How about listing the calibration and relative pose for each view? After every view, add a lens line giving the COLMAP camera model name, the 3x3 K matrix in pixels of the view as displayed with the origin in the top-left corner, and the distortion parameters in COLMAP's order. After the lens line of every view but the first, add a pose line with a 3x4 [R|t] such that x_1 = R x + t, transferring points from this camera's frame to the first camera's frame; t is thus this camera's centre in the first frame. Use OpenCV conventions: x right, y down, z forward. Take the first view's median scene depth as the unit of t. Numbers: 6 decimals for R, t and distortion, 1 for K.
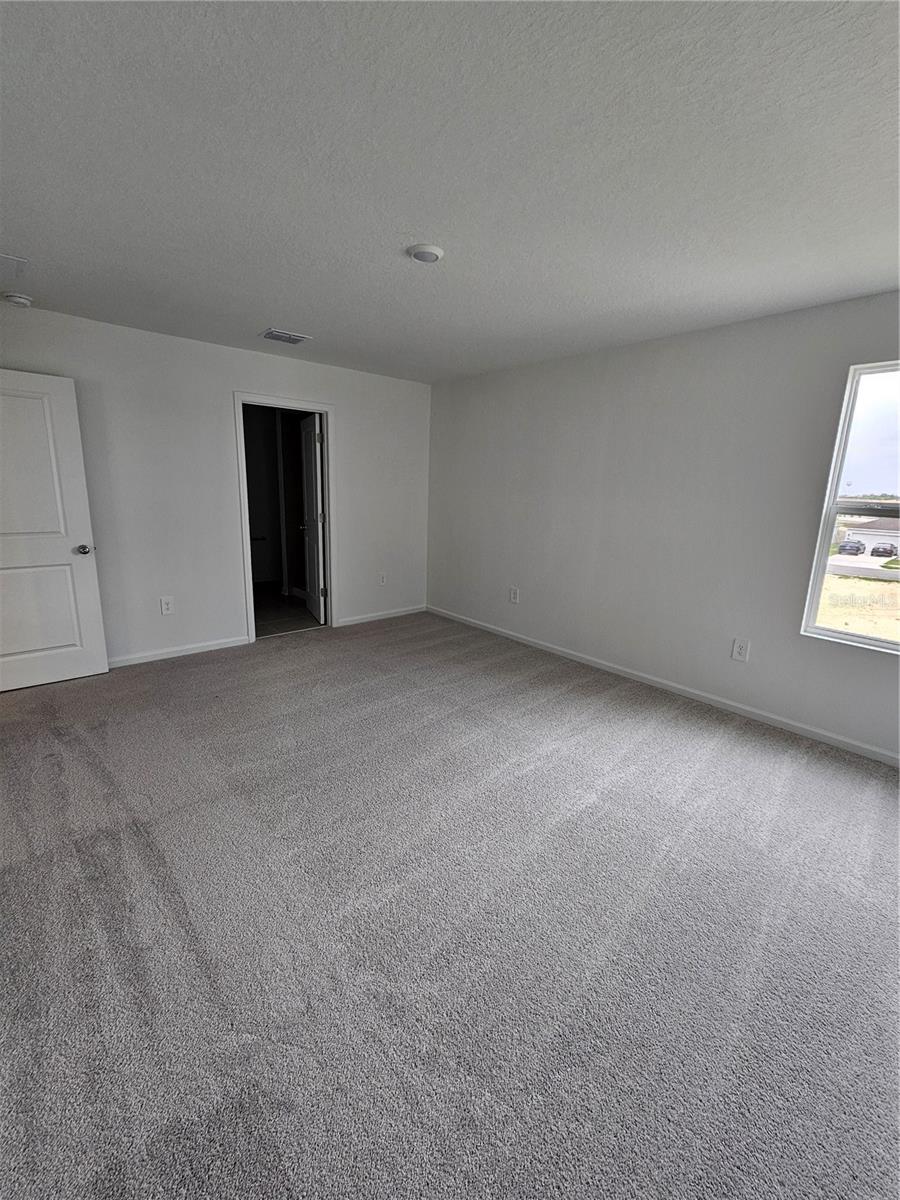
lens RADIAL K [[502.1, 0, 450.6], [0, 502.1, 594.9], [0, 0, 1]] dist [0.002796, 0.000019]
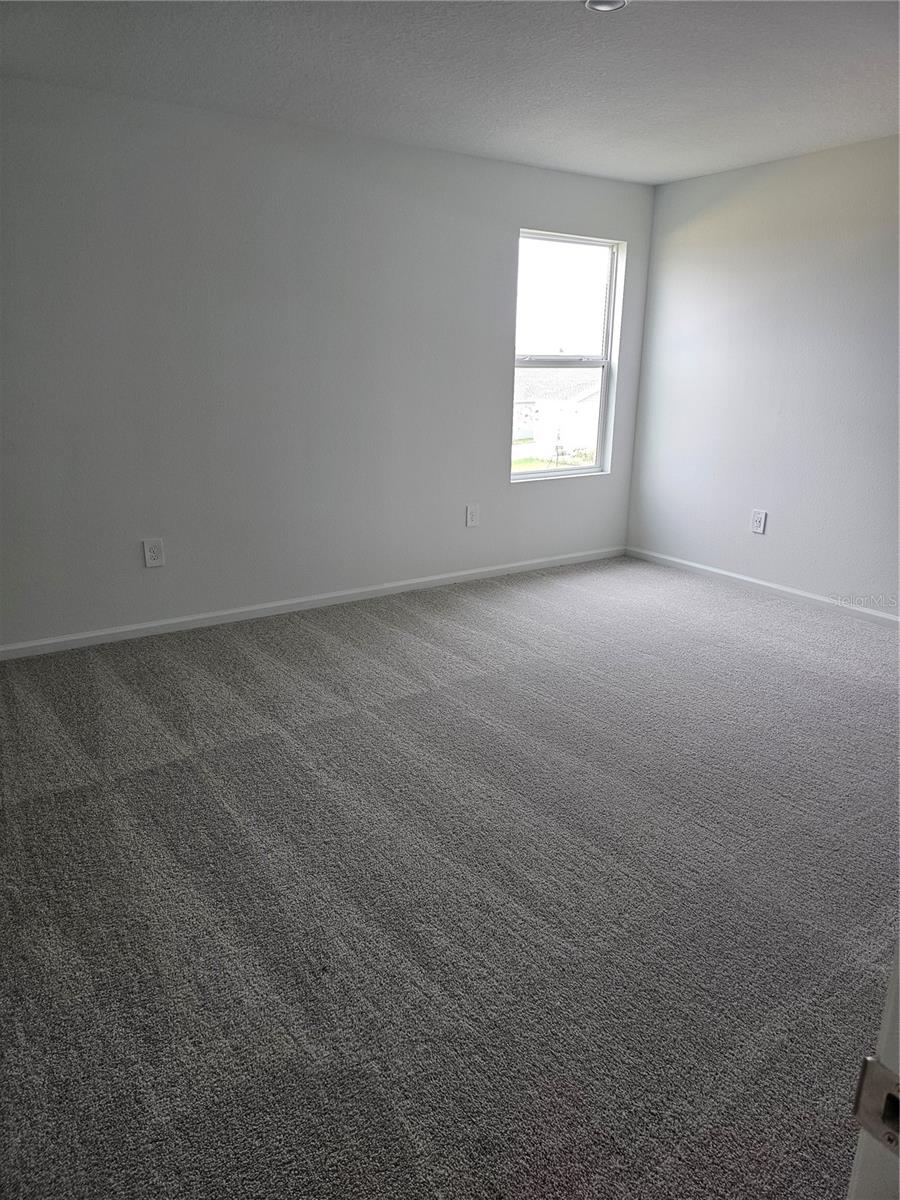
lens RADIAL K [[796.8, 0, 450.0], [0, 796.8, 600.0], [0, 0, 1]] dist [0.075843, -0.072453]
pose [[0.129258, -0.320047, 0.938543, -0.816809], [0.207802, 0.934209, 0.289950, -0.170045], [-0.969593, 0.157553, 0.187260, 0.674855]]
